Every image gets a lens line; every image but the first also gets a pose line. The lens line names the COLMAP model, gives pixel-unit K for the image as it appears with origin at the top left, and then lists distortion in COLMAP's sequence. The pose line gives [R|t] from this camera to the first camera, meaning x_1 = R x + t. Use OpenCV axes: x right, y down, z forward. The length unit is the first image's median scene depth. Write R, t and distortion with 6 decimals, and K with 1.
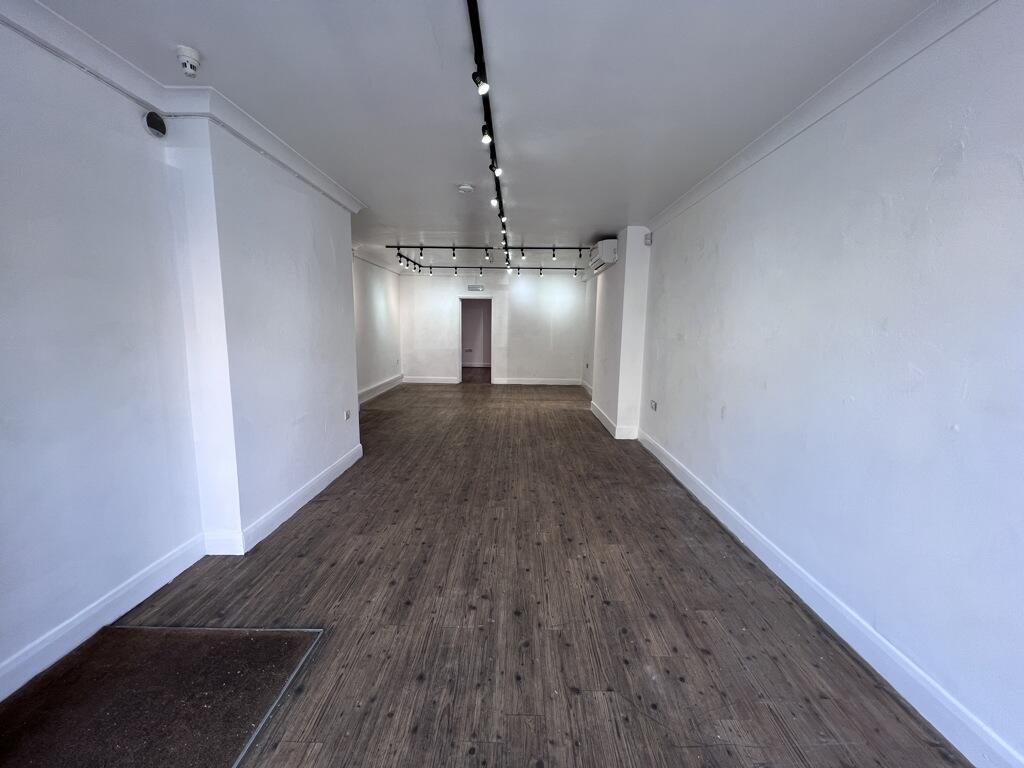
lens RADIAL K [[411.3, 0, 514.6], [0, 411.3, 385.3], [0, 0, 1]] dist [0.003434, -0.000290]
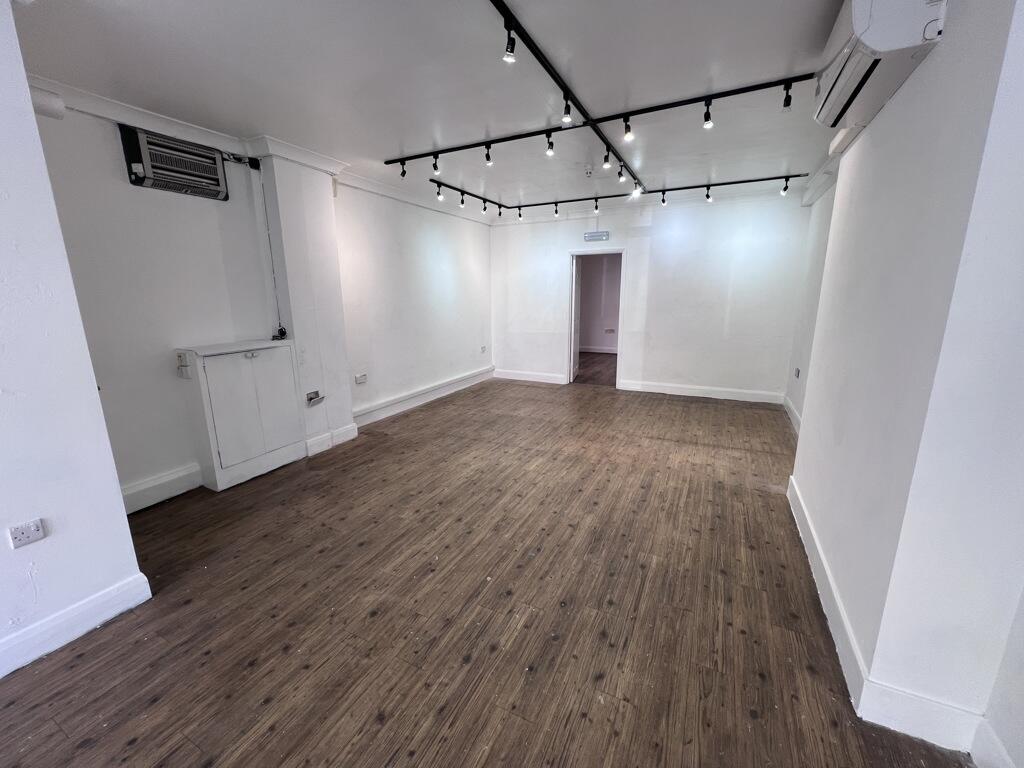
lens RADIAL K [[411.3, 0, 511.1], [0, 411.3, 381.9], [0, 0, 1]] dist [0.003434, -0.000290]
pose [[0.896477, 0.072975, -0.437040, 0.086069], [-0.046009, 0.996344, 0.071989, -0.059557], [0.440695, -0.044429, 0.896557, 0.402313]]
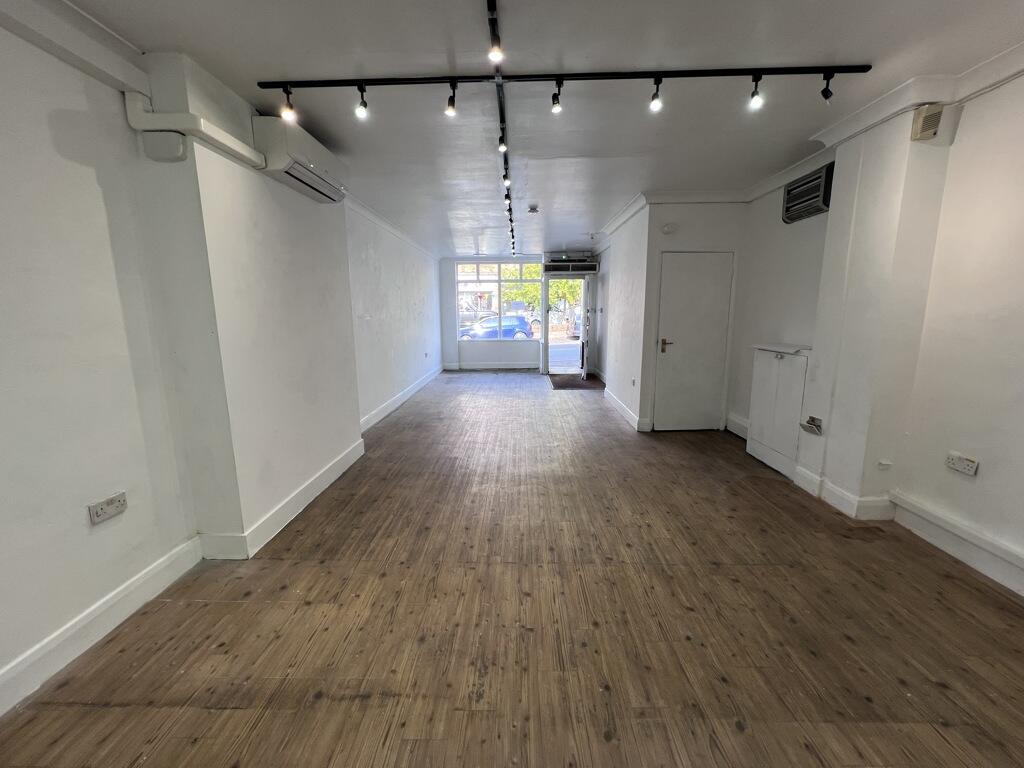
lens RADIAL K [[411.3, 0, 509.9], [0, 411.3, 380.2], [0, 0, 1]] dist [0.003434, -0.000290]
pose [[-0.999847, -0.006831, 0.016097, -0.026731], [-0.001410, 0.949042, 0.315148, -0.150455], [-0.017430, 0.315077, -0.948906, 1.023403]]
